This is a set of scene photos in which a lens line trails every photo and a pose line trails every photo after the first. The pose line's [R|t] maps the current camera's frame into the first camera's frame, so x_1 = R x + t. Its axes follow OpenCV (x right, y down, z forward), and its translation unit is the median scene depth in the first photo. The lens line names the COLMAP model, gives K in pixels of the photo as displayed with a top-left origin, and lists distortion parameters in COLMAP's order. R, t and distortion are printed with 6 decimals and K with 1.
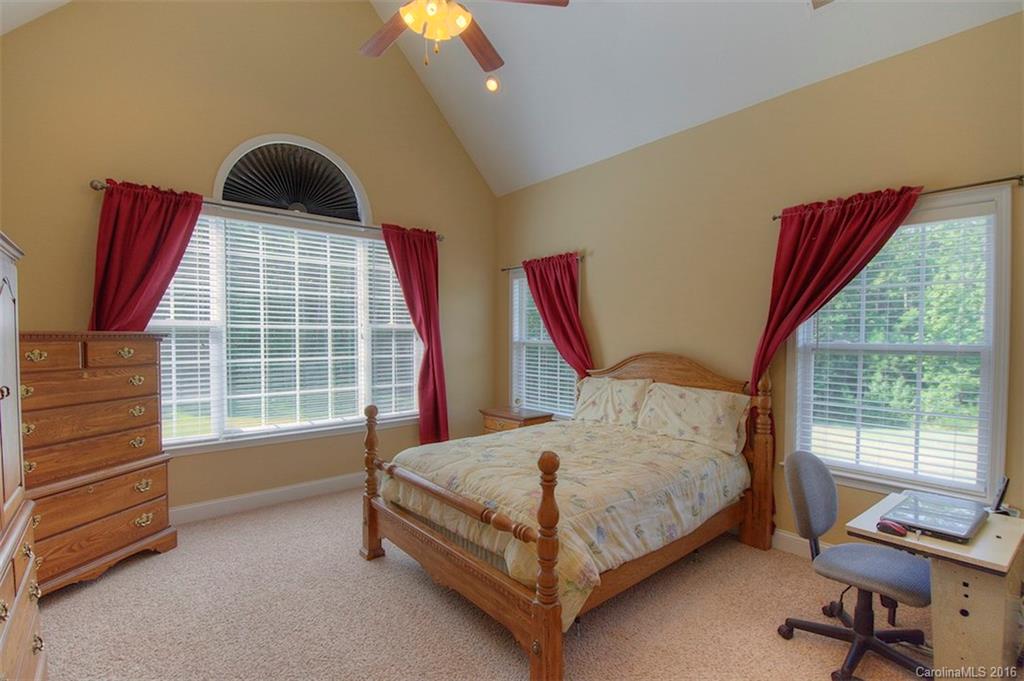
lens RADIAL K [[455.2, 0, 514.3], [0, 455.2, 343.7], [0, 0, 1]] dist [0.002215, -0.016470]
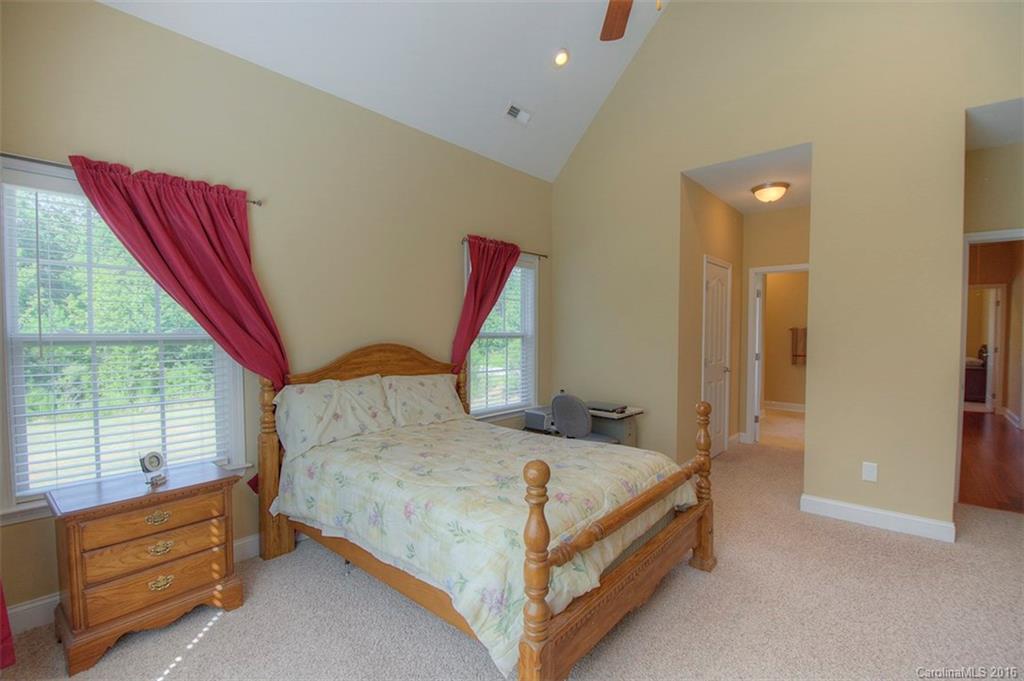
lens RADIAL K [[455.2, 0, 514.3], [0, 455.2, 343.7], [0, 0, 1]] dist [0.002215, -0.016470]
pose [[-0.164657, -0.025553, 0.986020, -0.656815], [0.024566, 0.999248, 0.029998, -0.003404], [-0.986045, 0.029162, -0.163906, 0.908192]]
